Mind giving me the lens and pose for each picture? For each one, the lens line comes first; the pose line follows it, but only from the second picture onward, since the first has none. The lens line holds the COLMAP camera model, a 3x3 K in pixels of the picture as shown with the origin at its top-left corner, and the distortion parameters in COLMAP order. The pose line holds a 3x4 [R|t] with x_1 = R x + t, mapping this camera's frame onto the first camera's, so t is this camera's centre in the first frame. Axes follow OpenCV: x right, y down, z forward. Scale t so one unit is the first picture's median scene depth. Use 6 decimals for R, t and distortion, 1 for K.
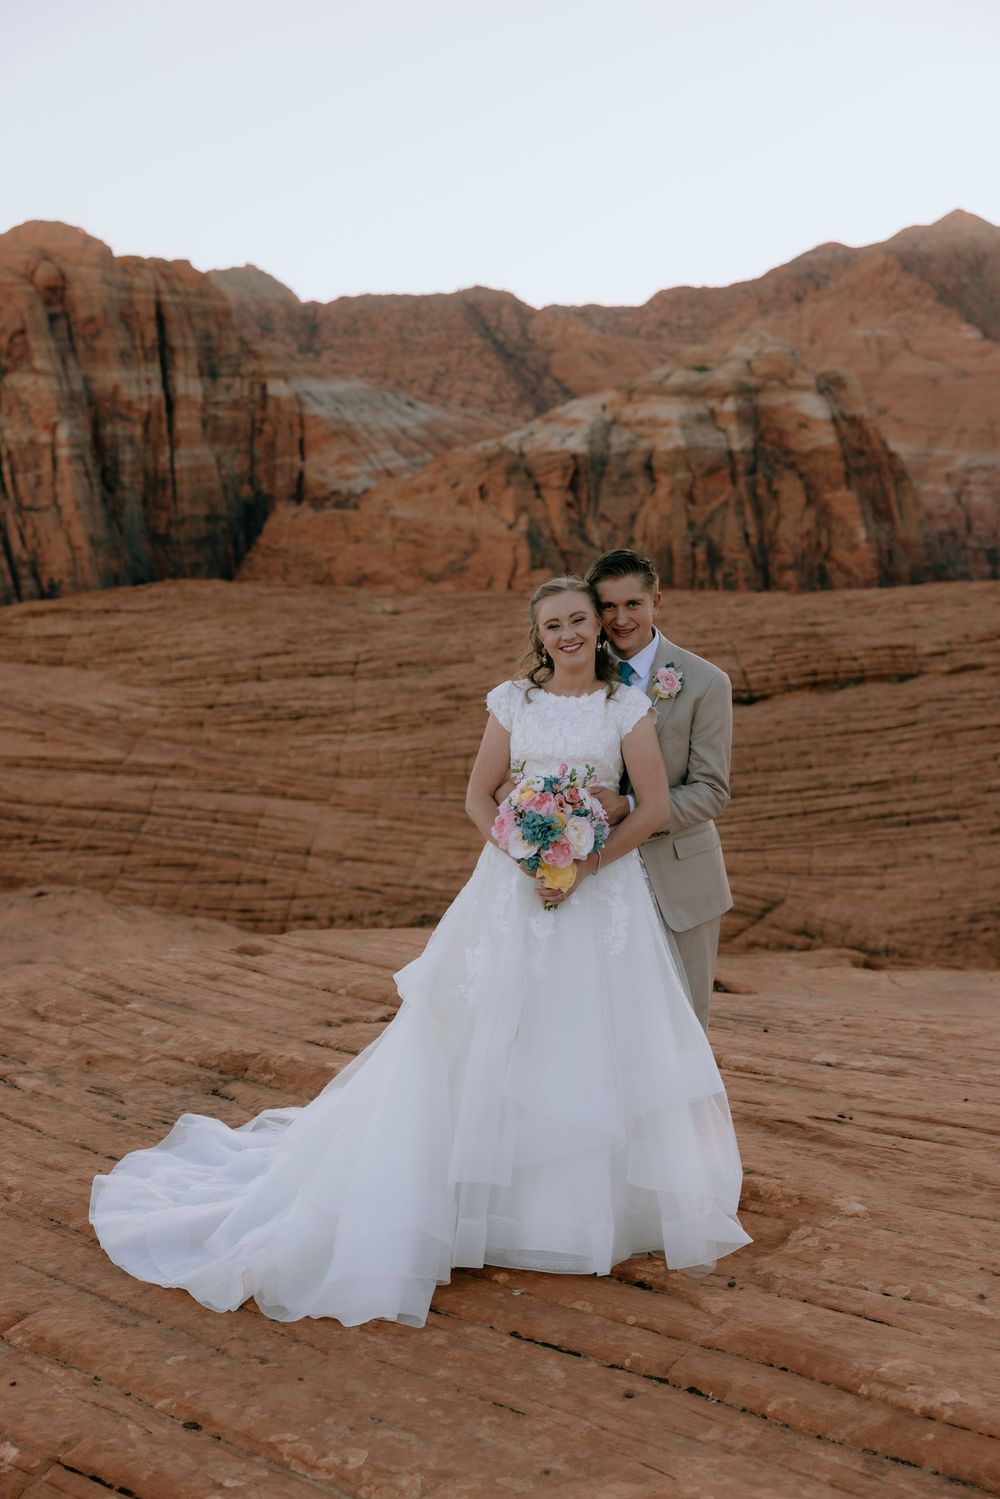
lens RADIAL K [[2047.6, 0, 500.0], [0, 2047.6, 749.5], [0, 0, 1]] dist [0.023680, 0.061115]
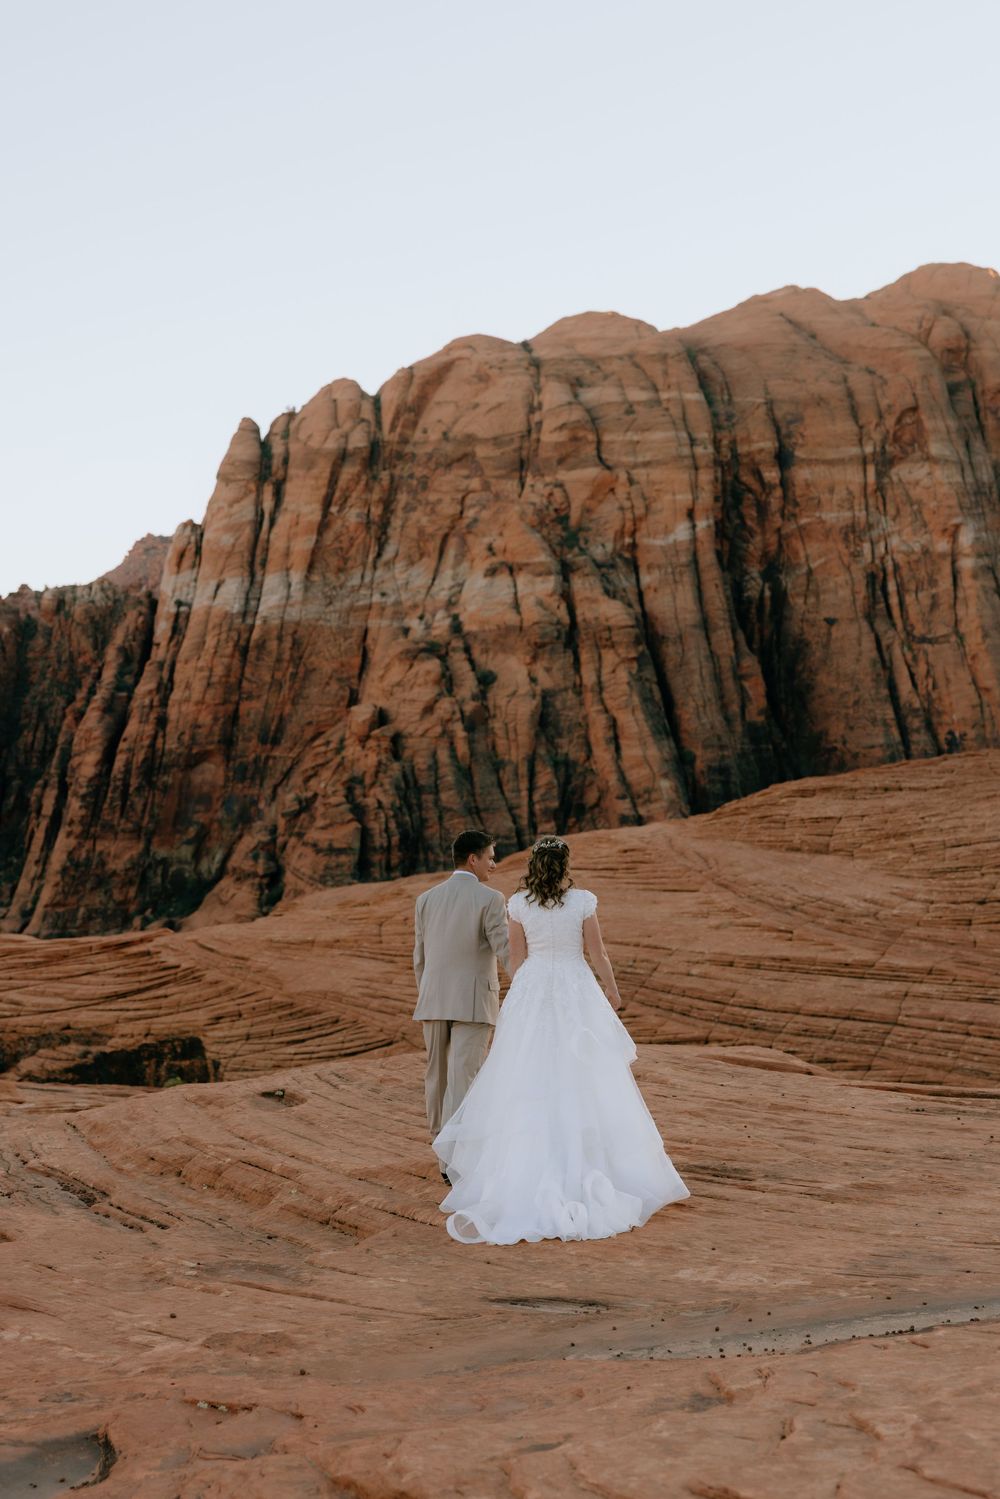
lens RADIAL K [[2798.8, 0, 501.8], [0, 2798.8, 637.9], [0, 0, 1]] dist [0.008863, 0.035240]
pose [[0.929955, -0.027128, -0.366672, 0.101093], [-0.015406, 0.993523, -0.112578, 0.004073], [0.367351, 0.110342, 0.923514, -0.161251]]
